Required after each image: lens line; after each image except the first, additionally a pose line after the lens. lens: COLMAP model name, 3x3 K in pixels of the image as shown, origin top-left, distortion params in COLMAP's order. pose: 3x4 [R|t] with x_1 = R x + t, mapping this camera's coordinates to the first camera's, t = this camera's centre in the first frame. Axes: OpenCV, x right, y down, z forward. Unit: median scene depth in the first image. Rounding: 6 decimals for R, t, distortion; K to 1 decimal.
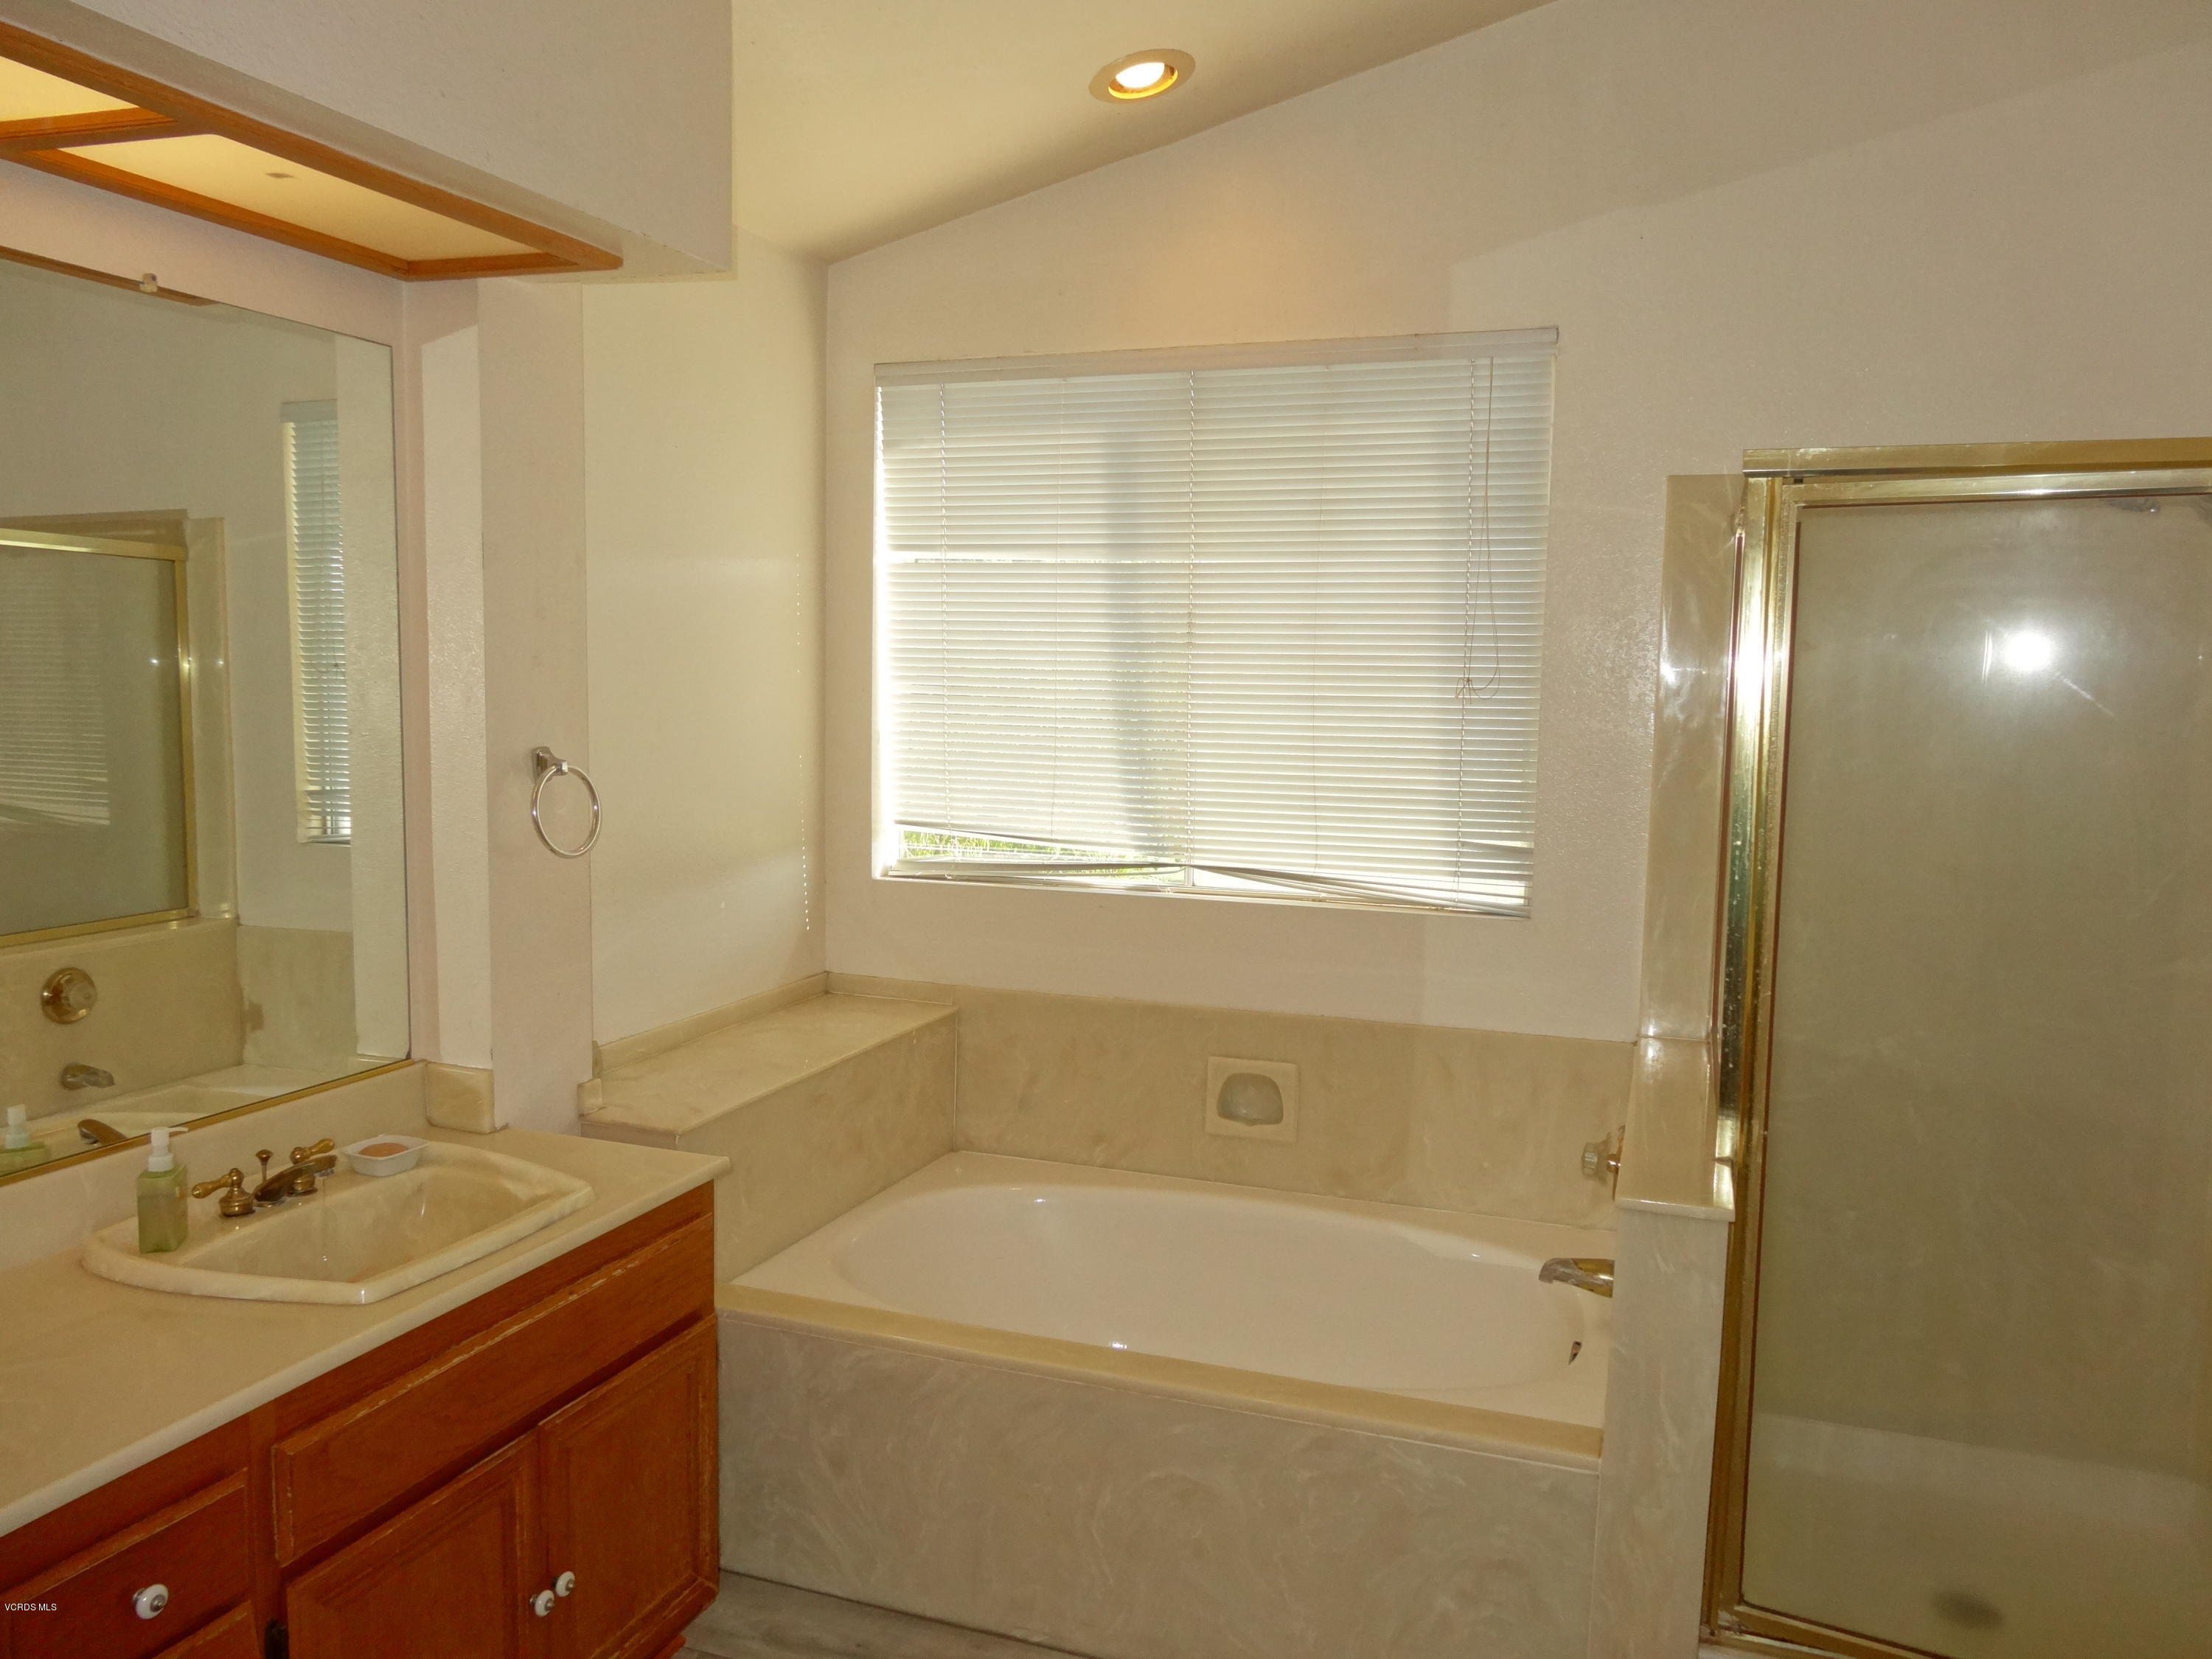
lens RADIAL K [[1618.3, 0, 1123.5], [0, 1618.3, 835.6], [0, 0, 1]] dist [-0.002184, -0.009590]
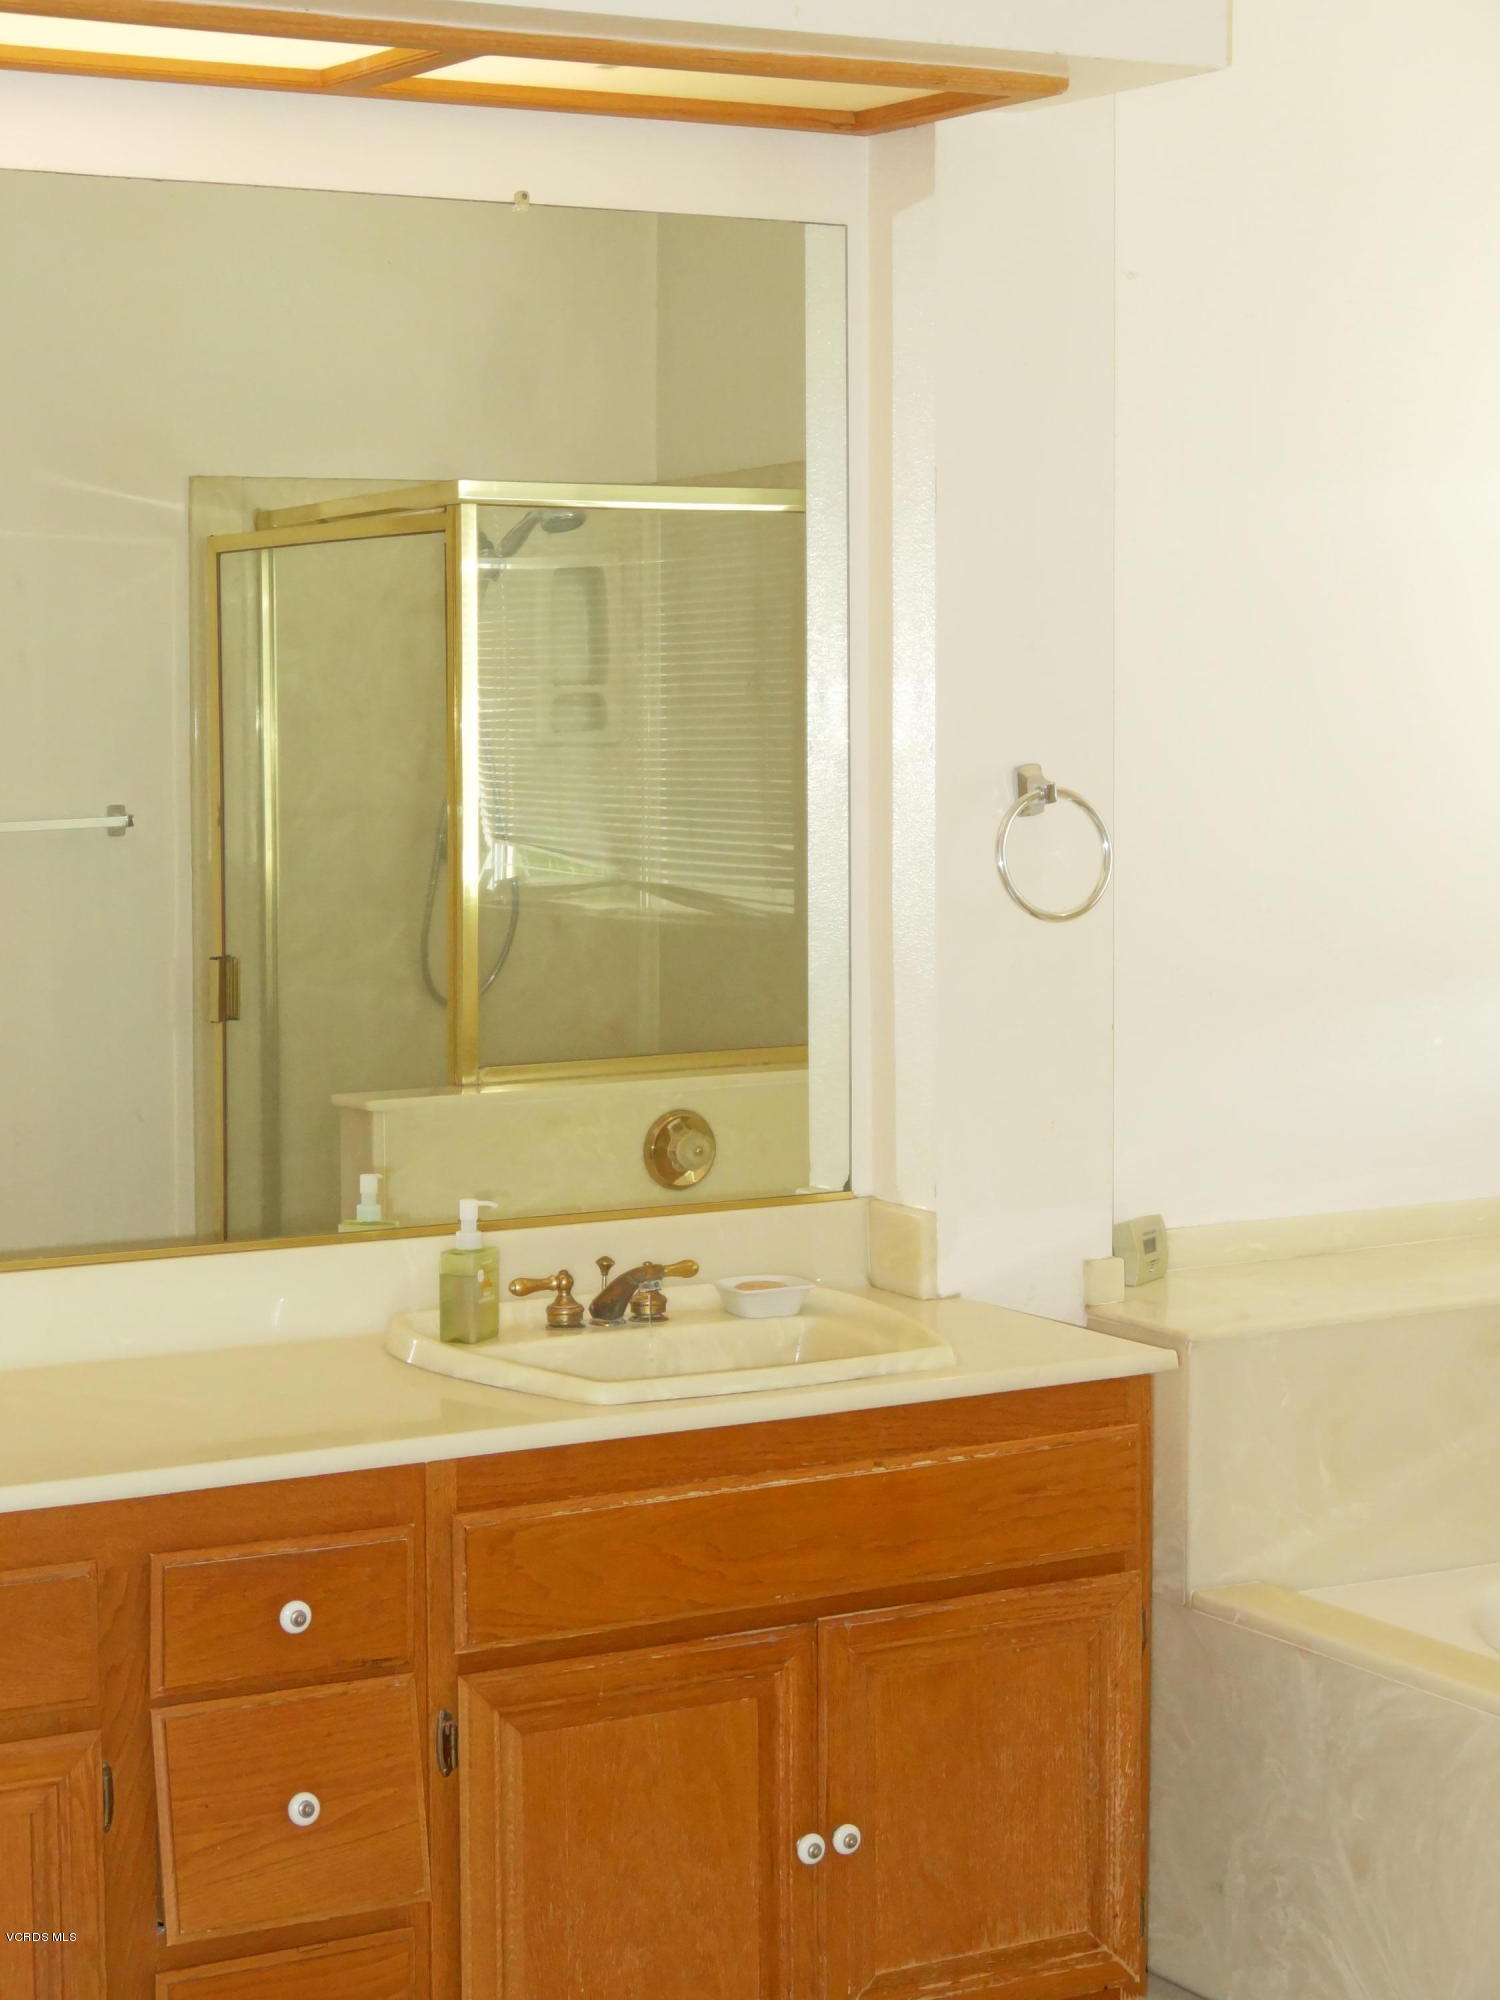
lens RADIAL K [[3649.1, 0, 747.5], [0, 3649.1, 992.3], [0, 0, 1]] dist [-0.040180, 0.000000]
pose [[0.770458, 0.030632, -0.636754, 0.527311], [-0.043358, 0.999050, -0.004401, 0.053575], [0.636014, 0.031000, 0.771054, -0.279518]]
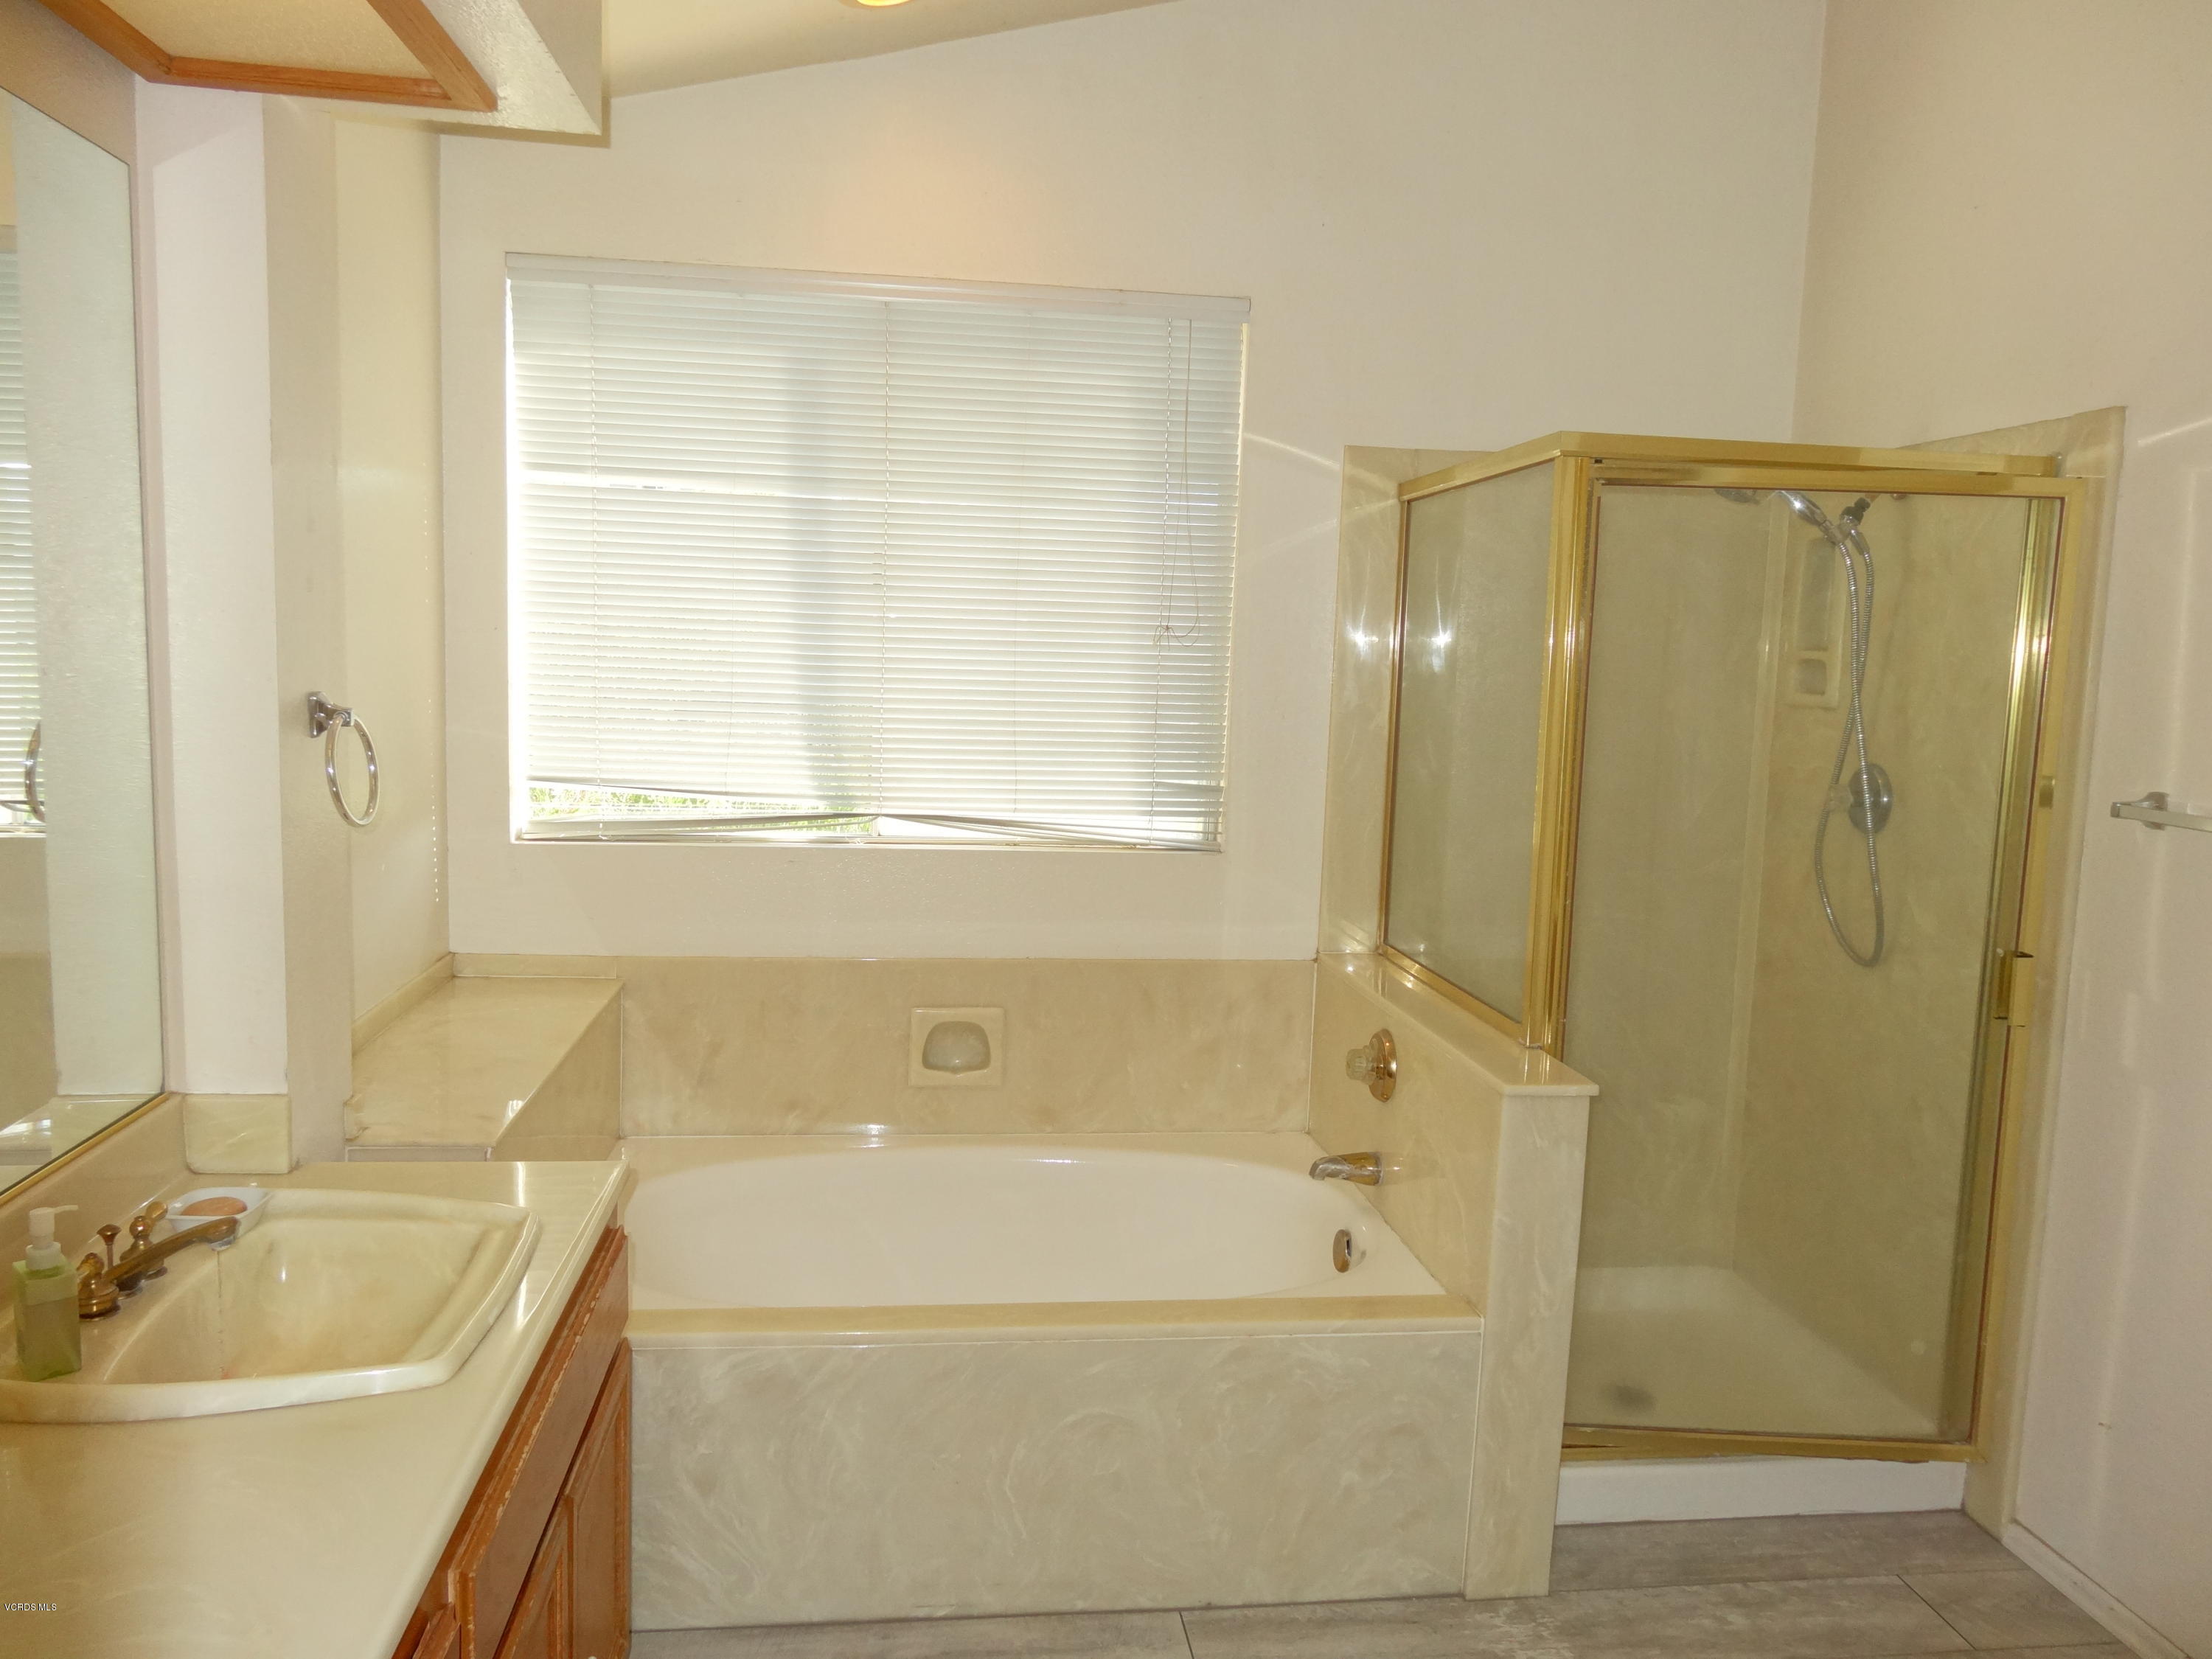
lens RADIAL K [[1618.3, 0, 1120.0], [0, 1618.3, 834.2], [0, 0, 1]] dist [-0.002184, -0.009590]
pose [[0.889881, -0.041525, 0.454300, -0.349913], [0.027210, 0.998907, 0.038004, -0.003637], [-0.455381, -0.021458, 0.890038, 0.089935]]
